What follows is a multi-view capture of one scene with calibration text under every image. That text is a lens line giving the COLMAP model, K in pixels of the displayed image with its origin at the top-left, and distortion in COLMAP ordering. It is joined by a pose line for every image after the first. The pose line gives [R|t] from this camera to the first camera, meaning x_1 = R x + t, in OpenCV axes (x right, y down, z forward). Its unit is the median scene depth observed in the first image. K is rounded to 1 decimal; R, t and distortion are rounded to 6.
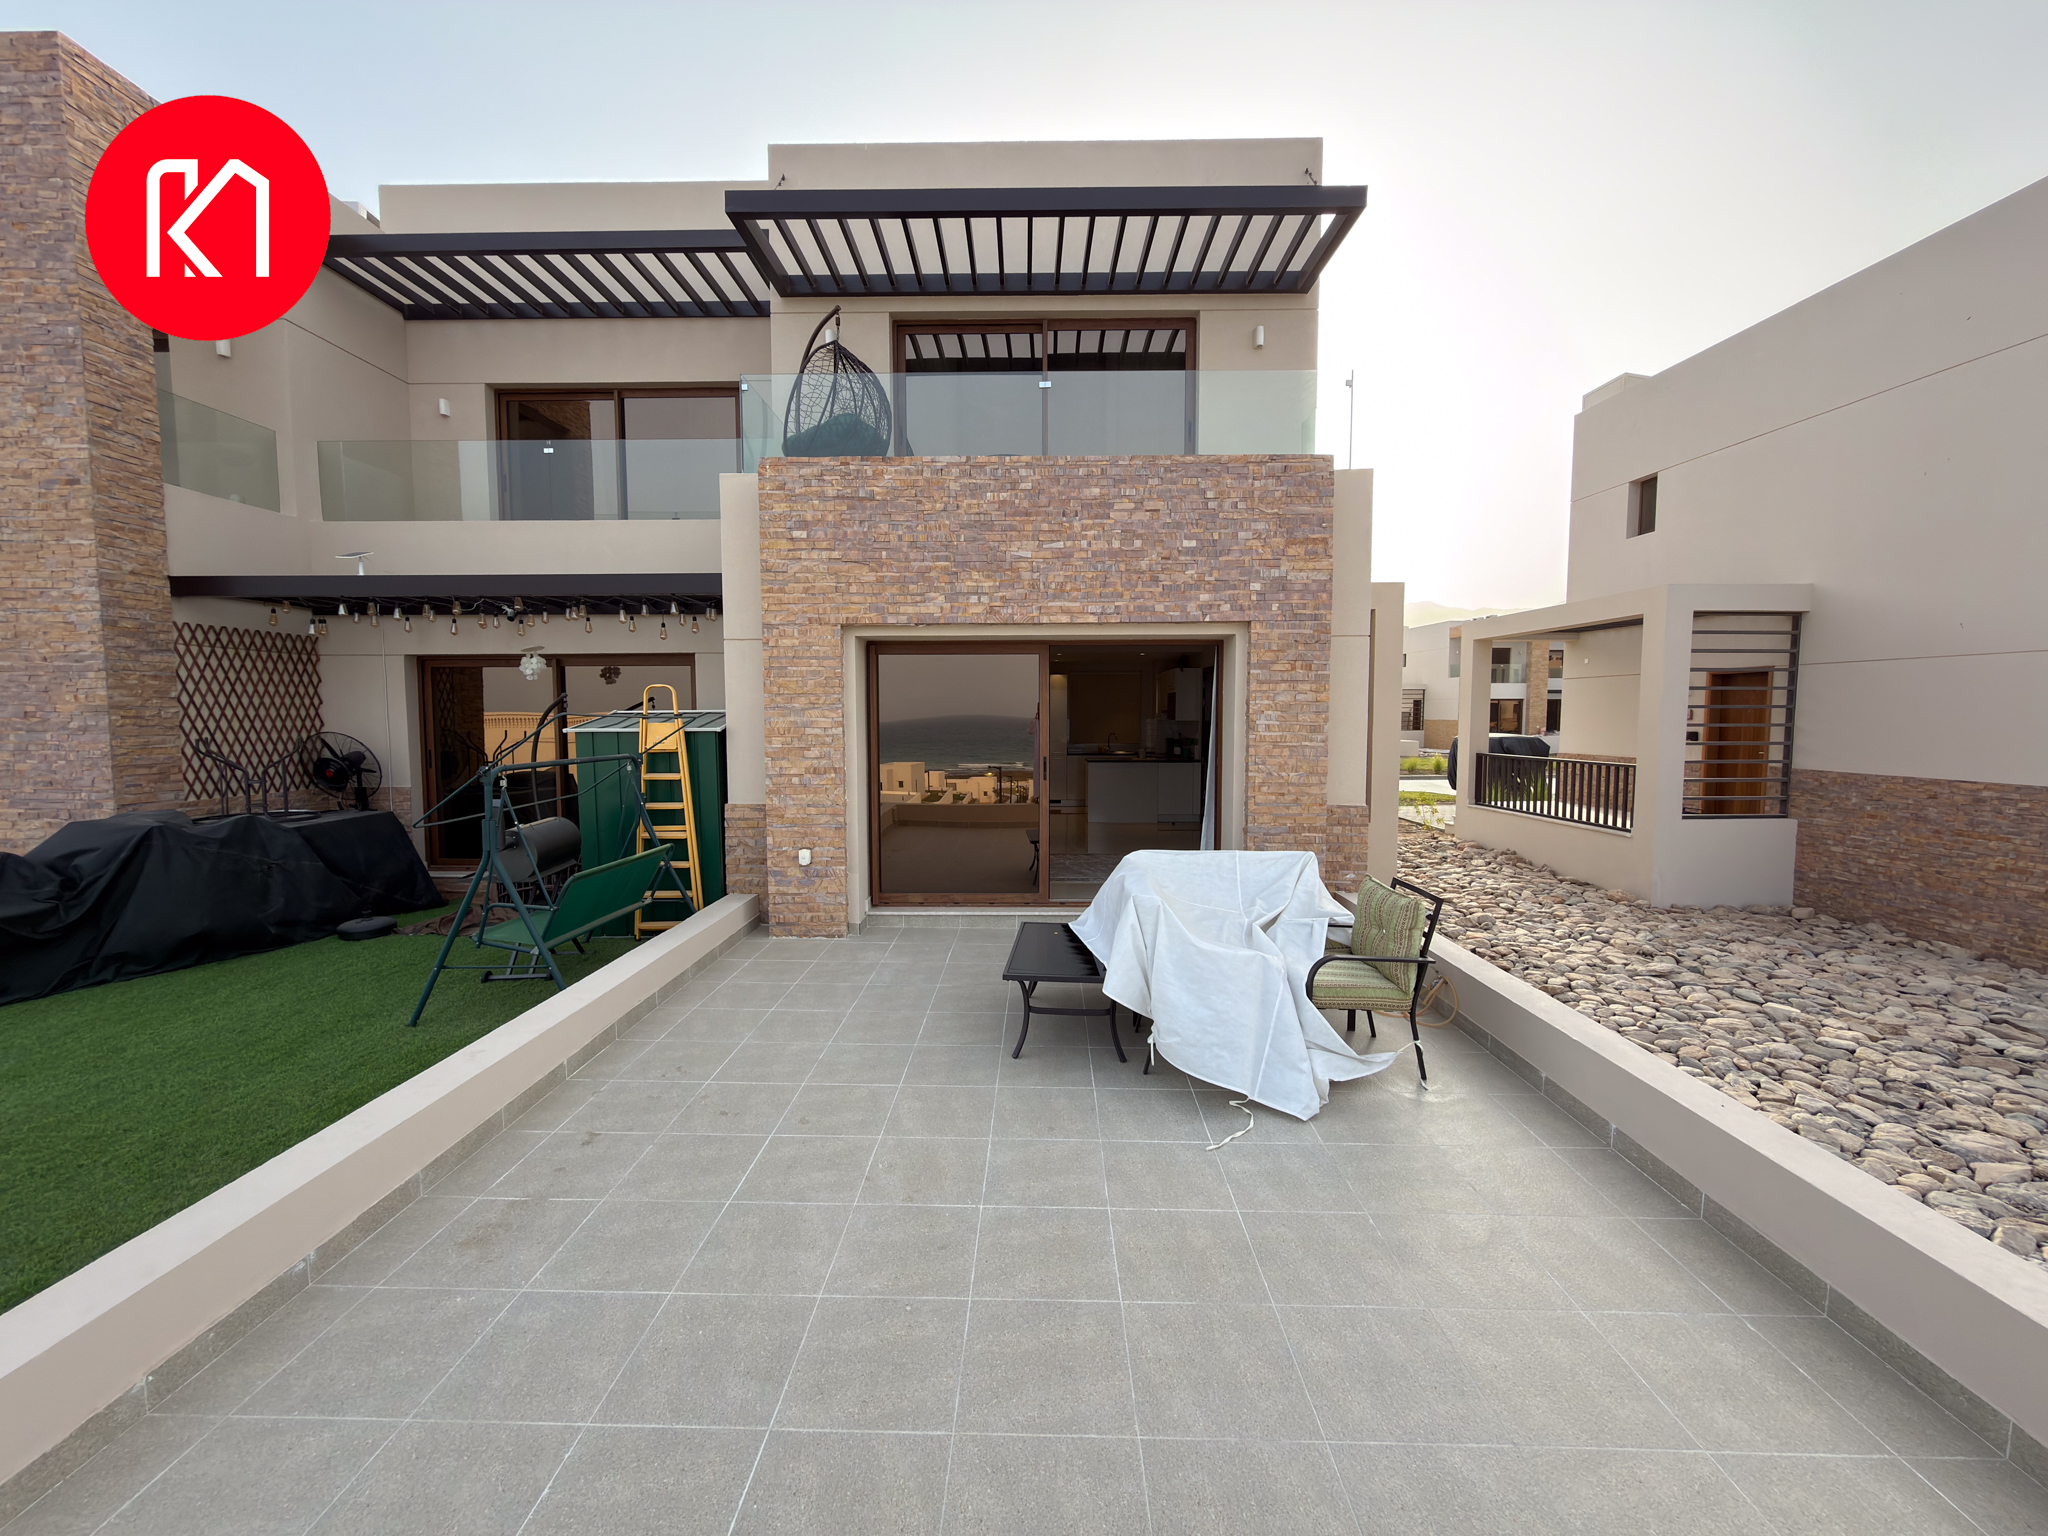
lens RADIAL K [[828.7, 0, 1017.0], [0, 828.7, 769.9], [0, 0, 1]] dist [-0.001725, -0.000080]
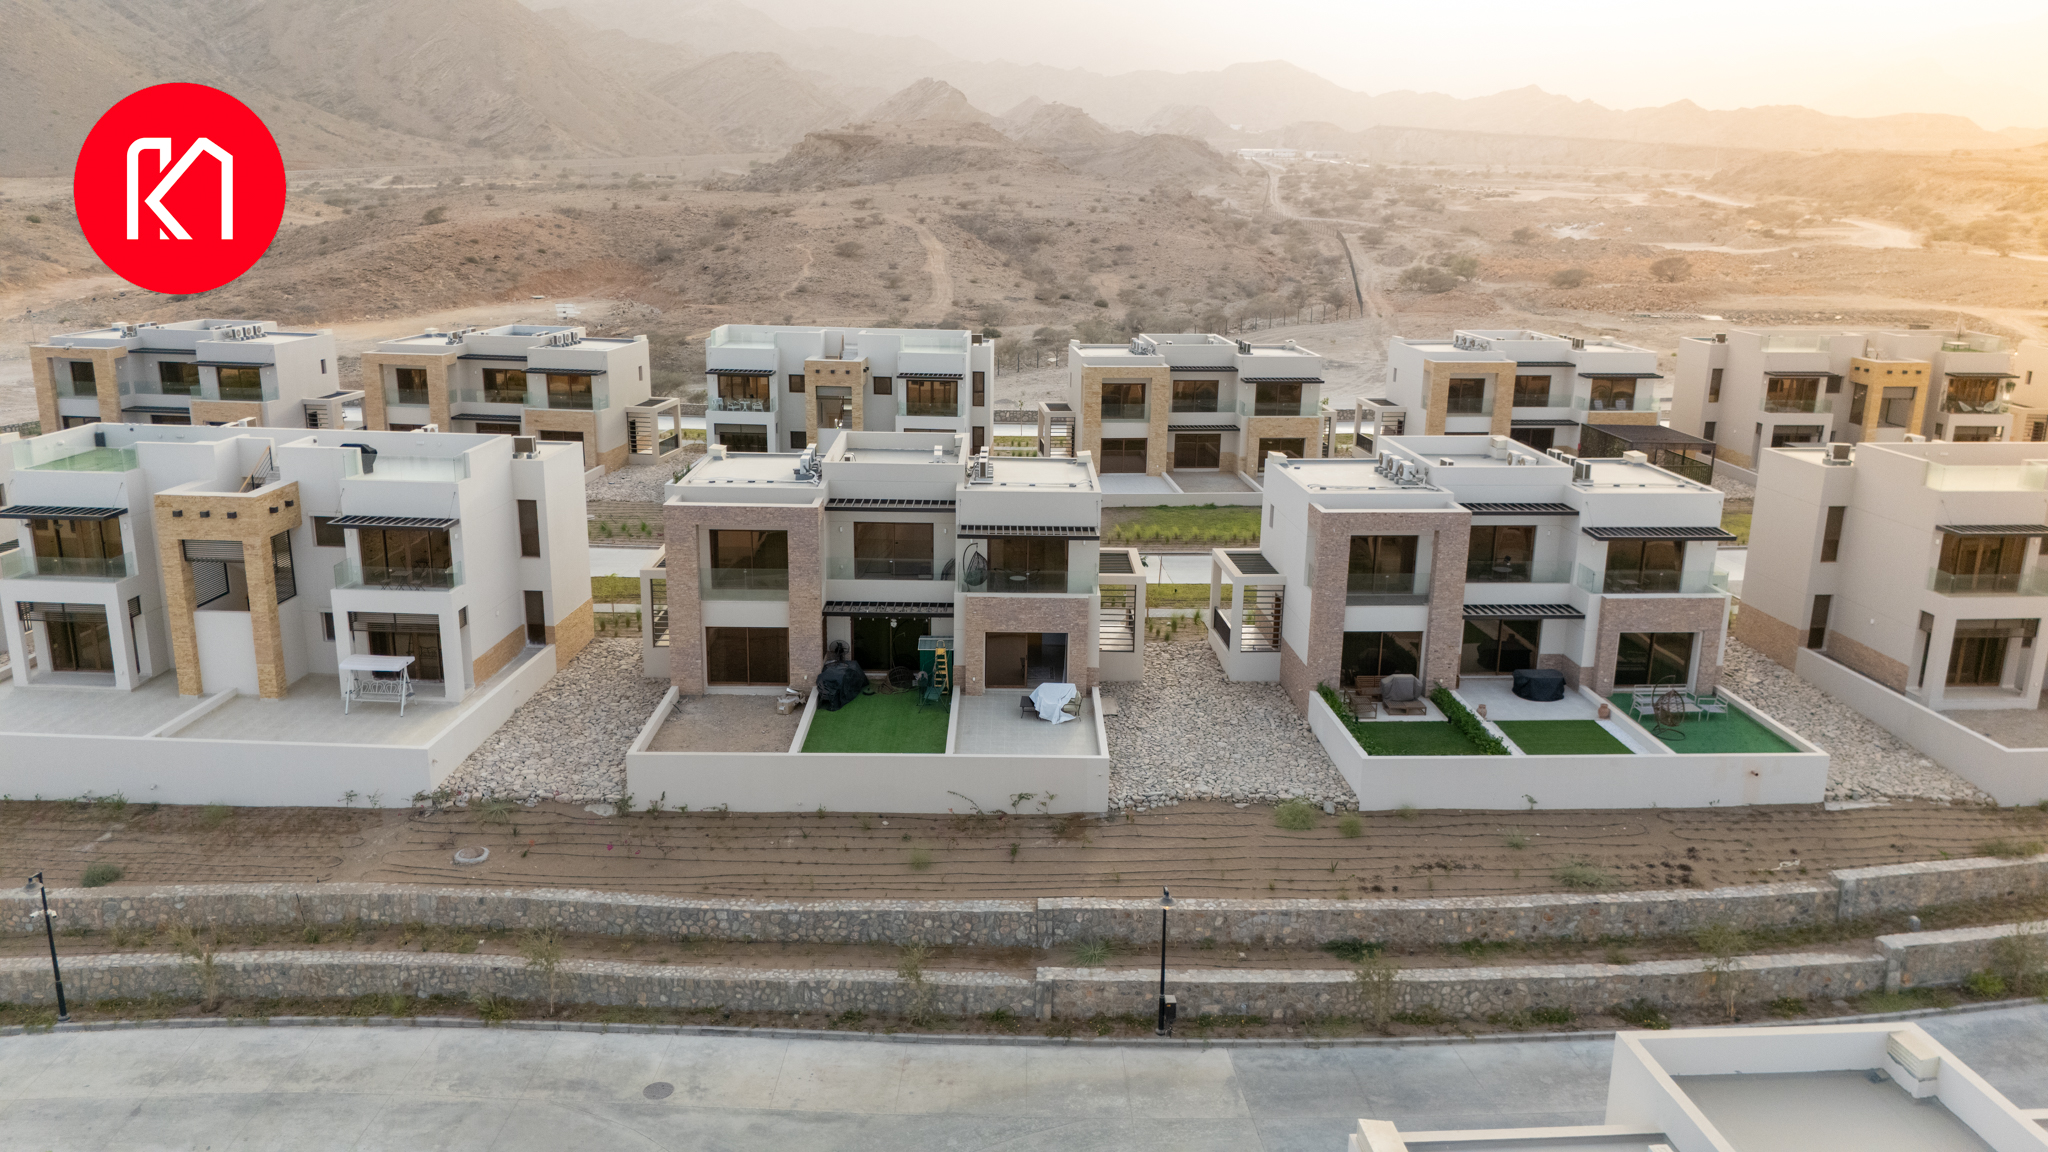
lens RADIAL K [[1370.9, 0, 1024.5], [0, 1370.9, 570.1], [0, 0, 1]] dist [0.086364, -0.001230]
pose [[0.999470, 0.012467, 0.030077, -0.214610], [-0.017365, 0.985541, 0.168543, -1.808921], [-0.027541, -0.168976, 0.985235, -6.520268]]
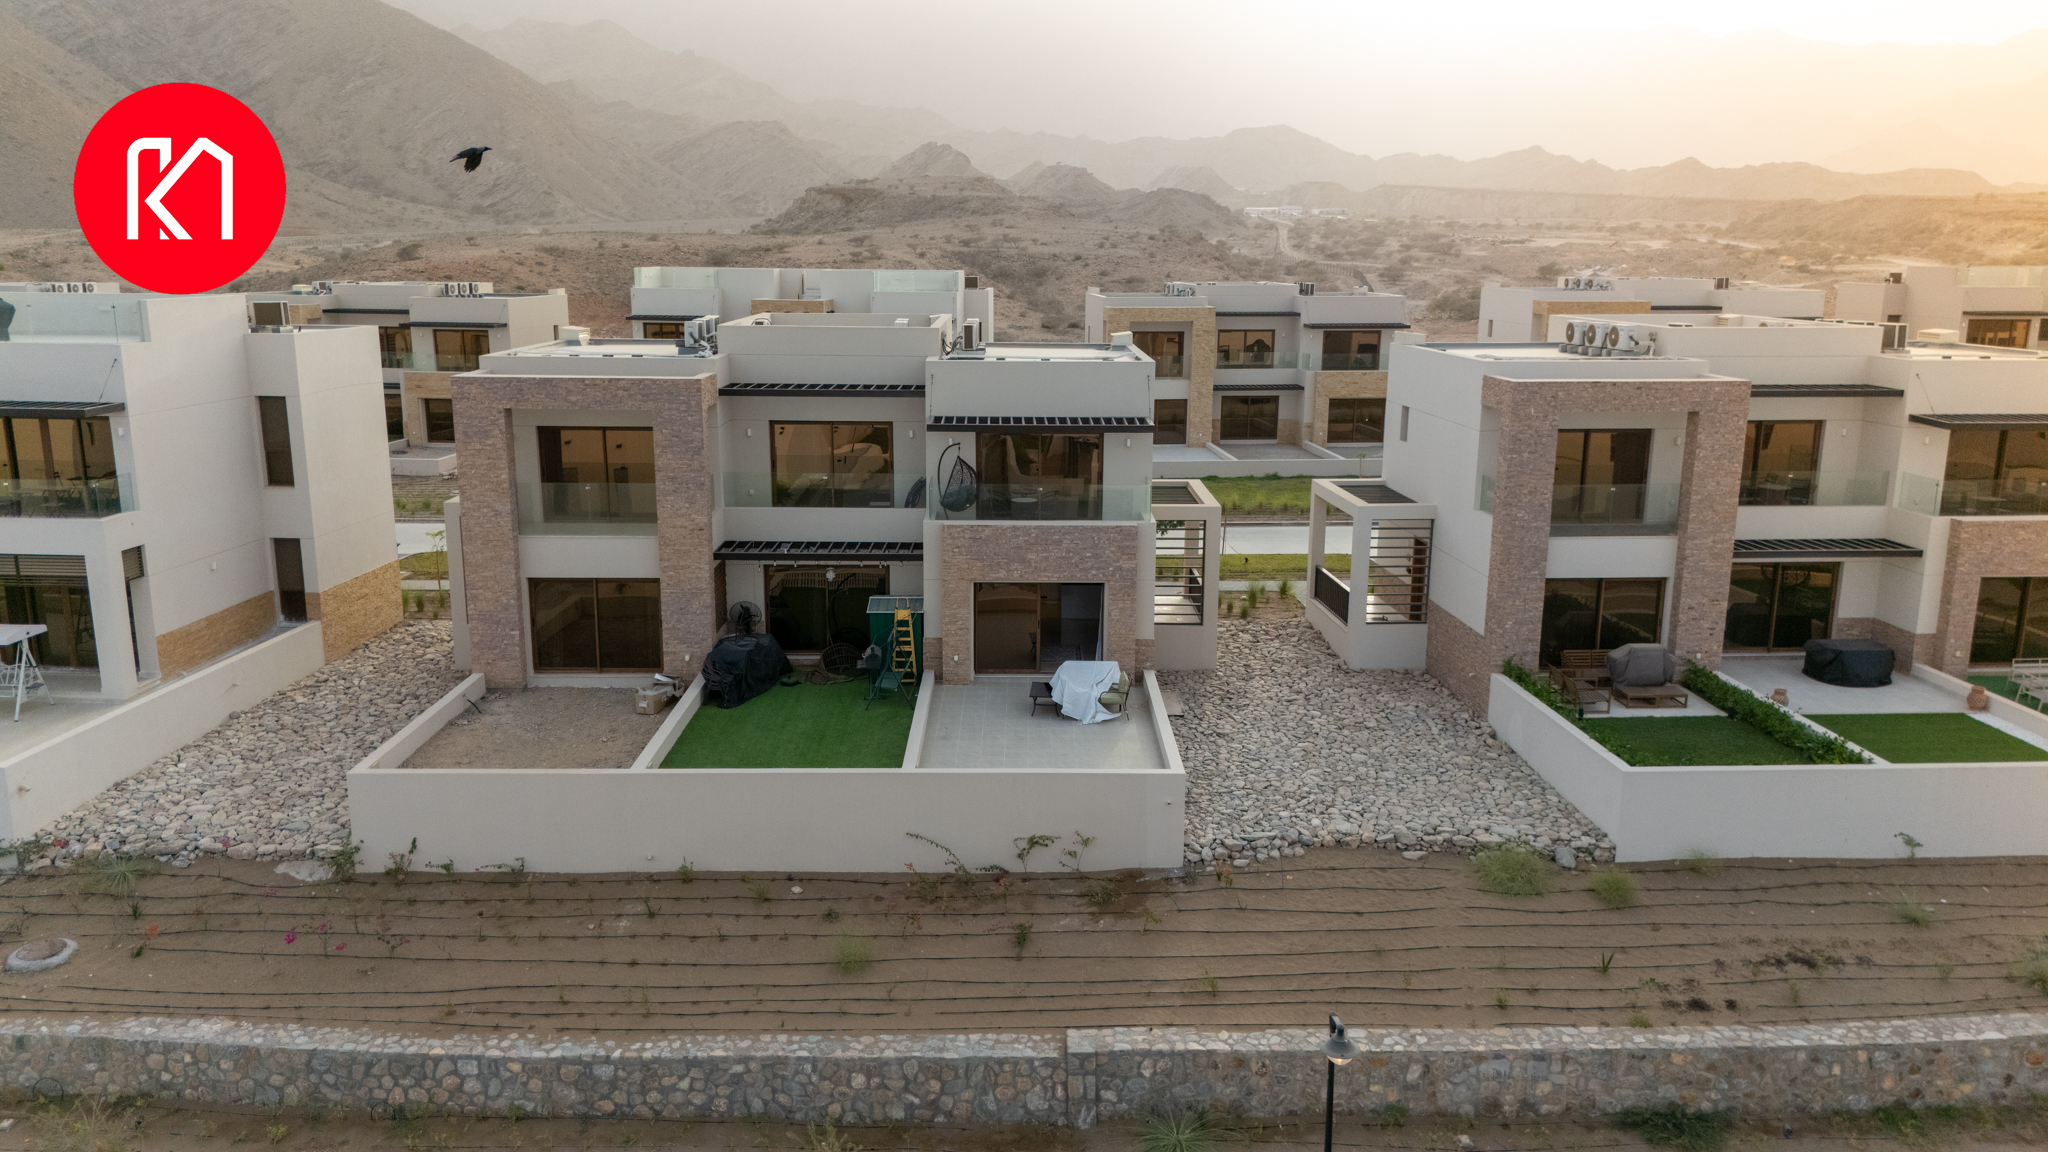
lens RADIAL K [[1435.0, 0, 1024.0], [0, 1435.0, 576.0], [0, 0, 1]] dist [0.049438, -0.009465]
pose [[0.999711, 0.003948, 0.023694, -0.139696], [-0.007096, 0.990919, 0.134275, -0.865044], [-0.022948, -0.134404, 0.990661, -3.984316]]
